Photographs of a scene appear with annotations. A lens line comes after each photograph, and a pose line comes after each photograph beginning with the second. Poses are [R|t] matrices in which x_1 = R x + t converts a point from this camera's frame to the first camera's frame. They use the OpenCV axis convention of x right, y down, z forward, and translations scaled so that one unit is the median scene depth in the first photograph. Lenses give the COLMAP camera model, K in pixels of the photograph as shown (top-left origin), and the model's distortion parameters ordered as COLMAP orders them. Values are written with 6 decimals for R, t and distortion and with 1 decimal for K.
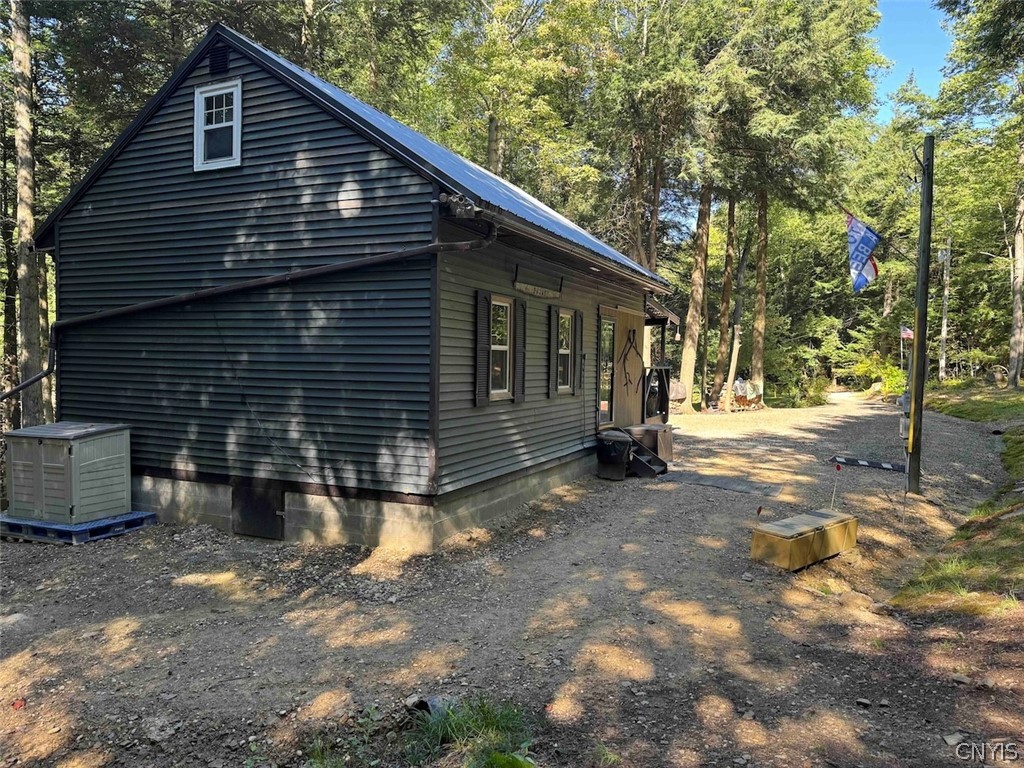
lens RADIAL K [[714.7, 0, 511.6], [0, 714.7, 390.1], [0, 0, 1]] dist [0.121733, -0.188109]
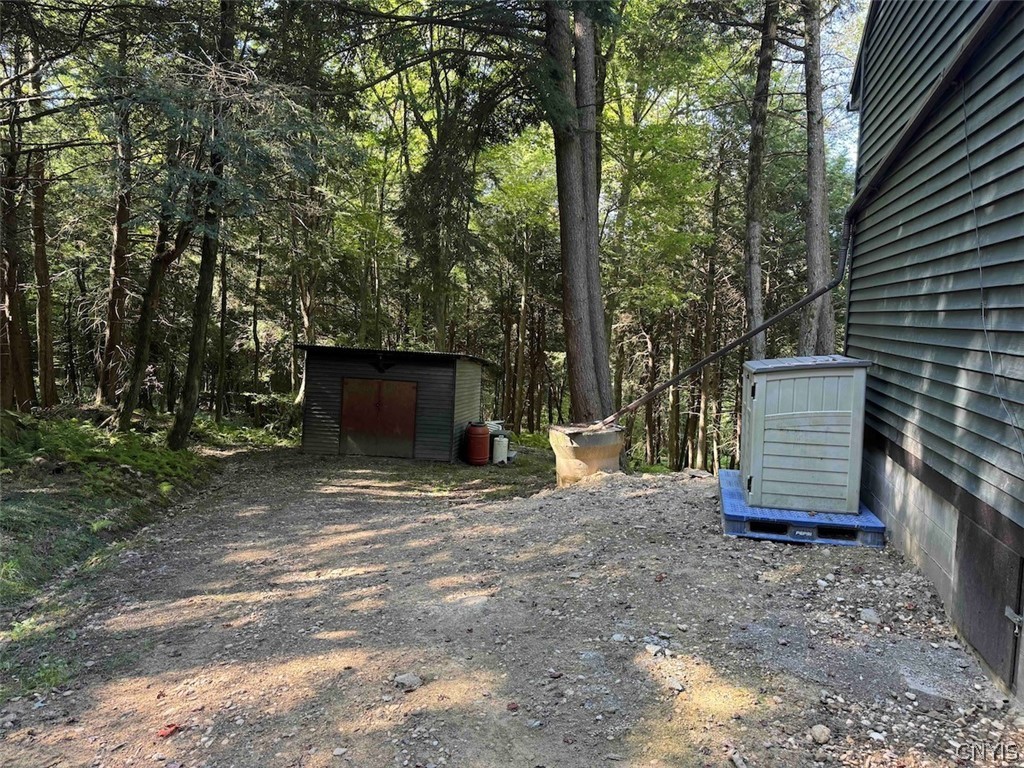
lens RADIAL K [[714.7, 0, 511.6], [0, 714.7, 390.1], [0, 0, 1]] dist [0.121733, -0.188109]
pose [[0.167620, 0.089060, -0.981821, -0.016907], [-0.049061, 0.995431, 0.081918, 0.041423], [0.984630, 0.034438, 0.171223, 0.693381]]
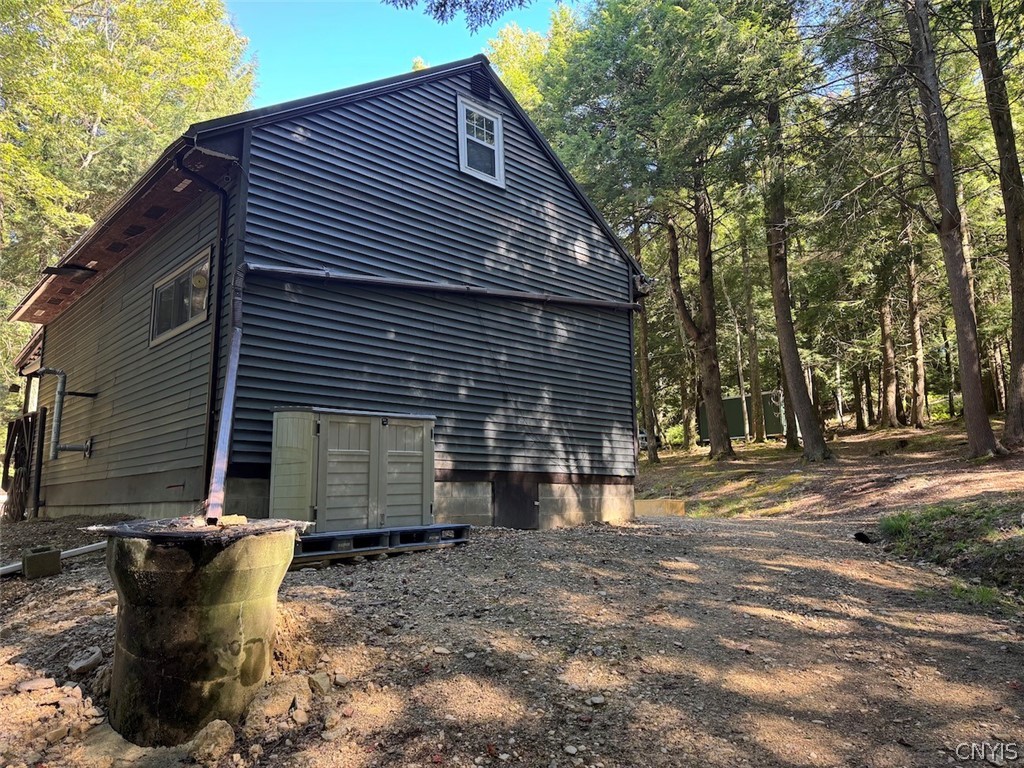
lens RADIAL K [[714.7, 0, 511.6], [0, 714.7, 390.1], [0, 0, 1]] dist [0.121733, -0.188109]
pose [[0.365479, 0.127388, 0.922061, -1.355932], [0.048553, 0.986633, -0.155555, 0.169283], [-0.929552, 0.101621, 0.354409, 0.633625]]
